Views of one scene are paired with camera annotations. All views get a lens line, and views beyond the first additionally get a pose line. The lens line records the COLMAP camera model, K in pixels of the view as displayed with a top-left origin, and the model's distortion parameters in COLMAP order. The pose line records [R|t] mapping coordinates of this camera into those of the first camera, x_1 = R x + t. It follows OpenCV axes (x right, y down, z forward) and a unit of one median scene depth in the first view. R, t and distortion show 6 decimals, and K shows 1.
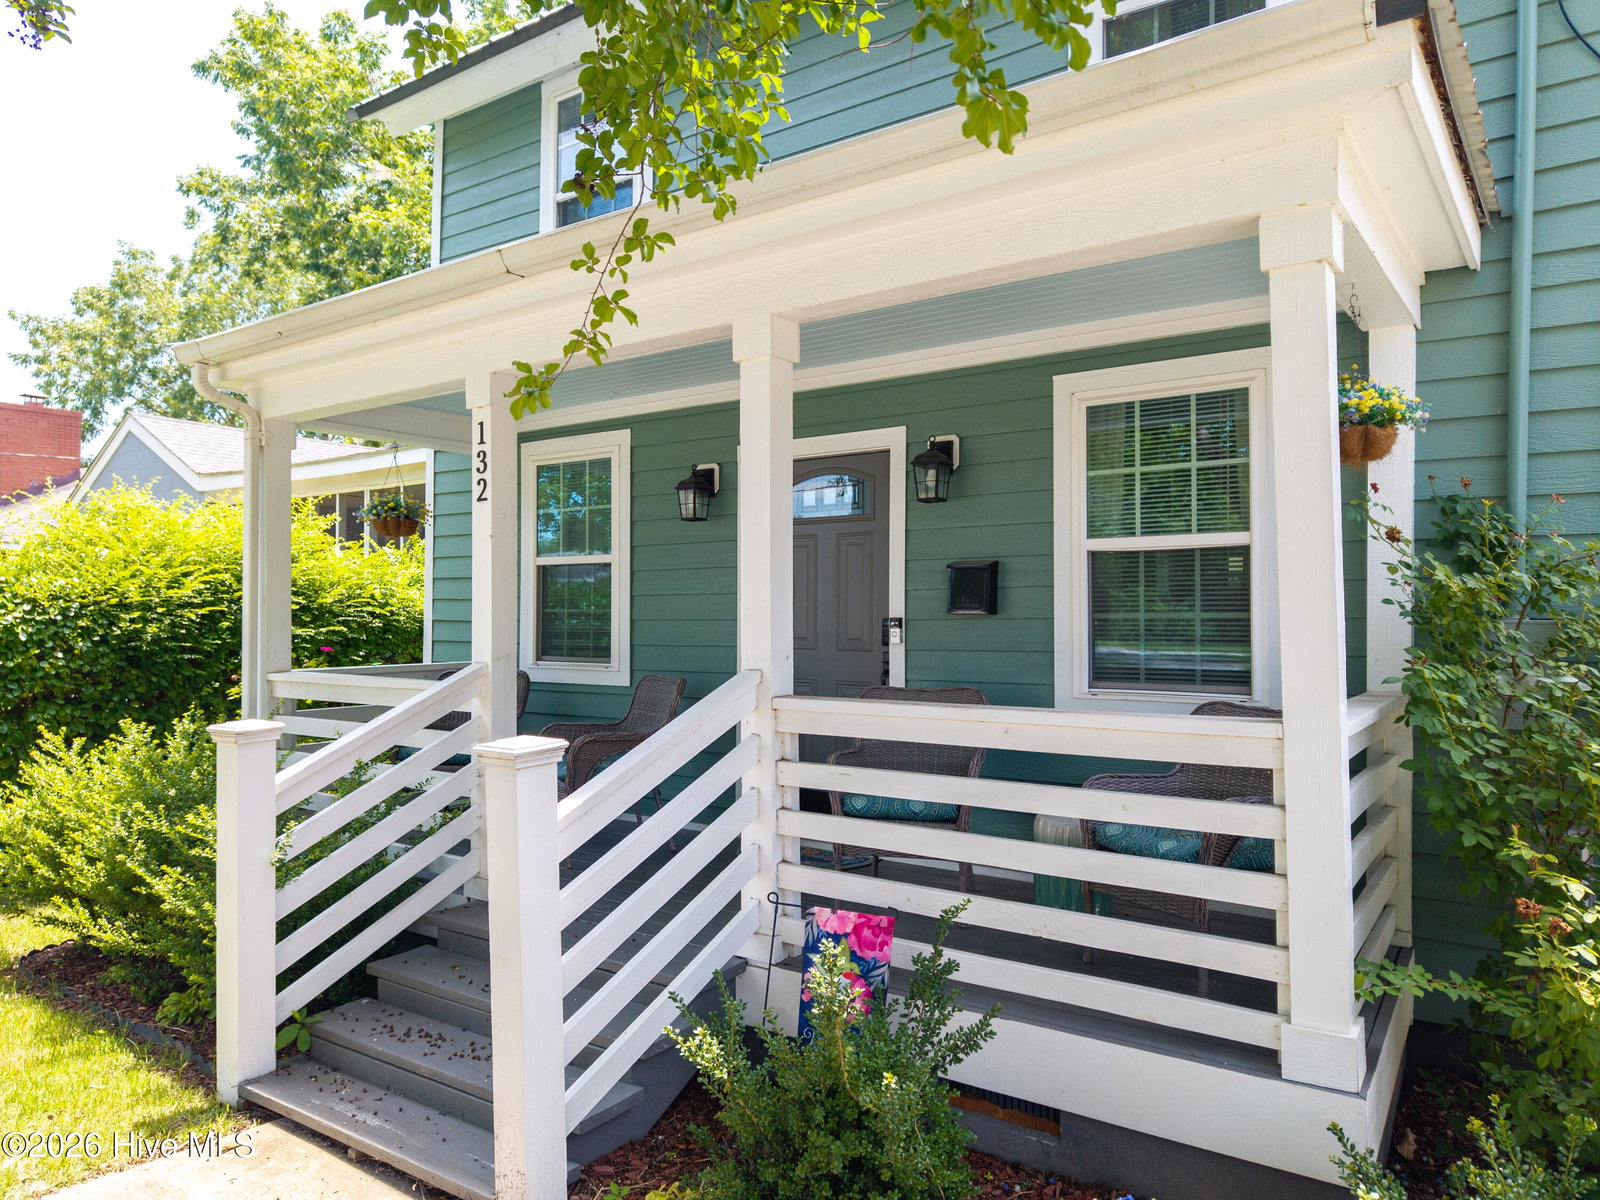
lens RADIAL K [[1080.0, 0, 800.0], [0, 1080.0, 600.0], [0, 0, 1]] dist [0.010254, 0.000938]
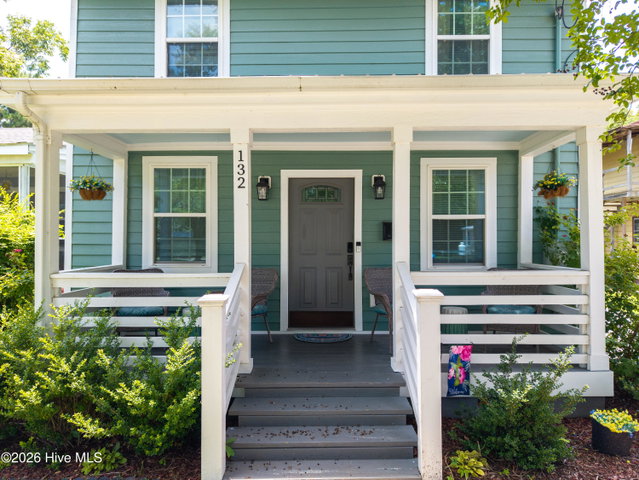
lens RADIAL K [[431.3, 0, 319.5], [0, 431.3, 240.0], [0, 0, 1]] dist [0.010254, 0.000938]
pose [[0.817517, -0.000442, 0.575904, -0.658895], [-0.008678, 0.999877, 0.013087, -0.000895], [-0.575839, -0.015697, 0.817412, 0.210551]]
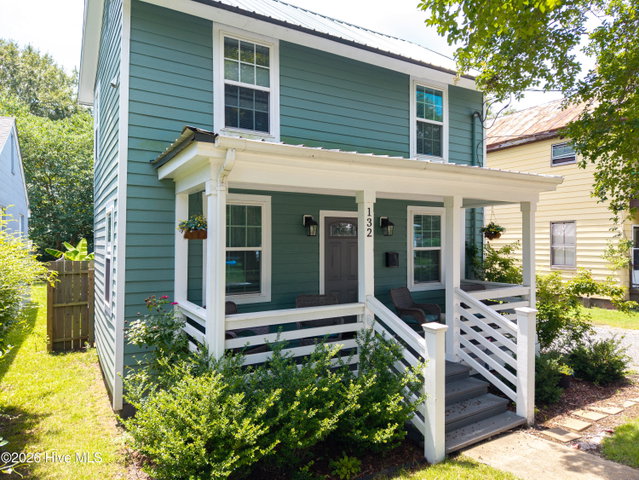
lens RADIAL K [[431.3, 0, 319.5], [0, 431.3, 240.0], [0, 0, 1]] dist [0.010254, 0.000938]
pose [[0.388048, 0.000248, 0.921639, -1.346815], [-0.015578, 0.999859, 0.006290, -0.088070], [-0.921507, -0.016799, 0.387997, 0.692129]]
